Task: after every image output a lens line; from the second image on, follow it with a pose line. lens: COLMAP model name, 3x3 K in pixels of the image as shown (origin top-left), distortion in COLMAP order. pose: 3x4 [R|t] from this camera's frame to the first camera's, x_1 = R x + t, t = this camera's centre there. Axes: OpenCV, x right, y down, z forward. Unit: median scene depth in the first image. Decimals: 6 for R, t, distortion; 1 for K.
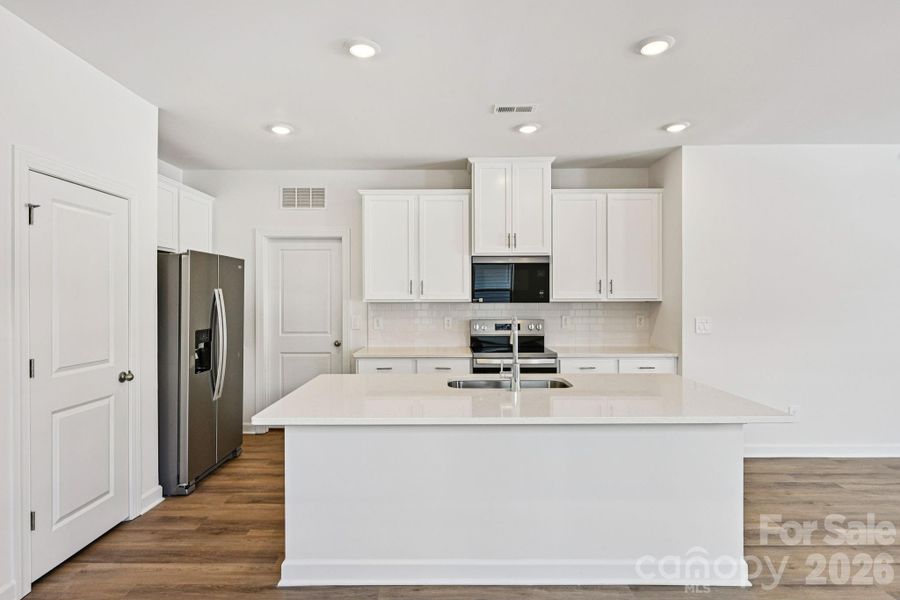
lens RADIAL K [[471.3, 0, 445.9], [0, 471.3, 292.9], [0, 0, 1]] dist [0.003906, -0.002212]
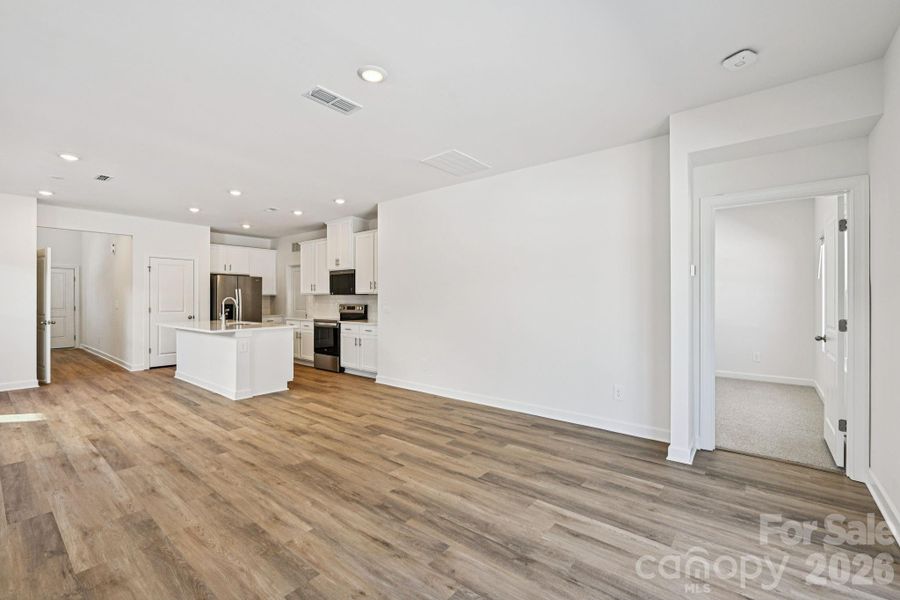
lens RADIAL K [[390.6, 0, 449.9], [0, 390.6, 299.6], [0, 0, 1]] dist [0.000078, 0.000436]
pose [[0.777665, 0.005040, -0.628658, 1.478735], [0.001586, 0.999949, 0.009980, 0.025214], [0.628676, -0.008758, 0.777618, 0.043454]]
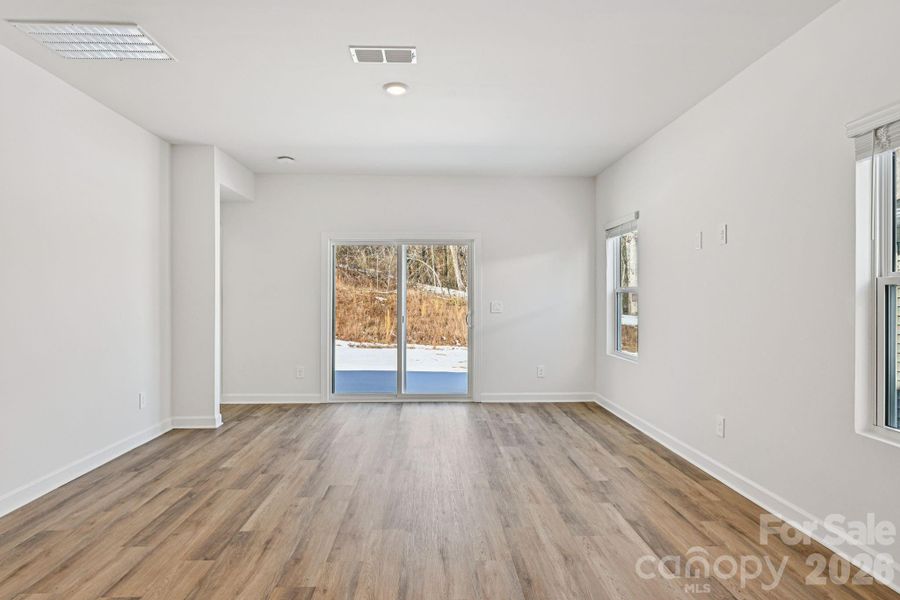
lens RADIAL K [[508.4, 0, 446.2], [0, 508.4, 301.8], [0, 0, 1]] dist [-0.004608, 0.005141]
pose [[-0.037738, -0.005044, 0.999275, 0.232544], [-0.007373, 0.999961, 0.004769, 0.033700], [-0.999260, -0.007188, -0.037774, 0.366618]]
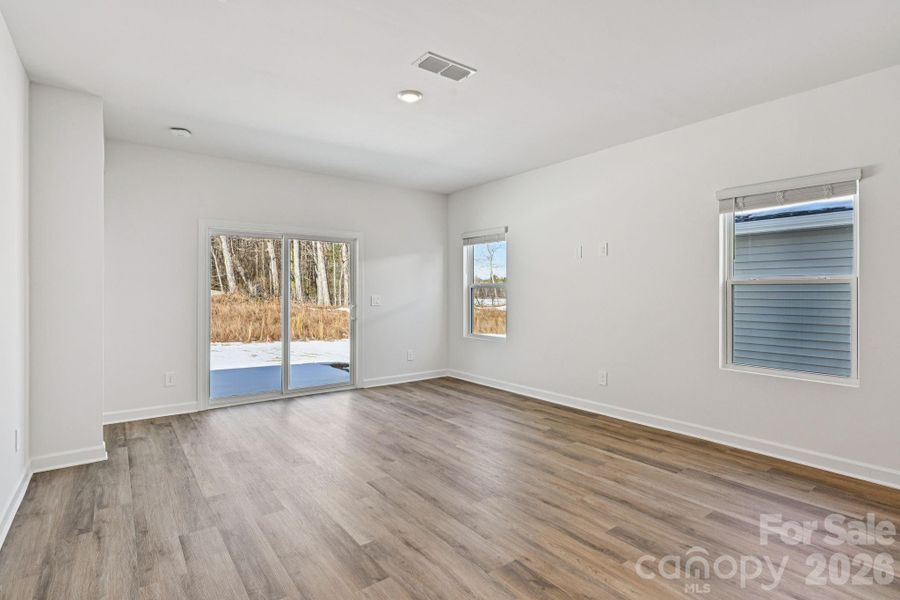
lens RADIAL K [[445.6, 0, 449.6], [0, 445.6, 294.0], [0, 0, 1]] dist [-0.002807, 0.000863]
pose [[-0.604433, 0.000512, 0.796656, 0.399341], [-0.002459, 0.999994, -0.002508, 0.036480], [-0.796652, -0.003475, -0.604428, 0.813103]]
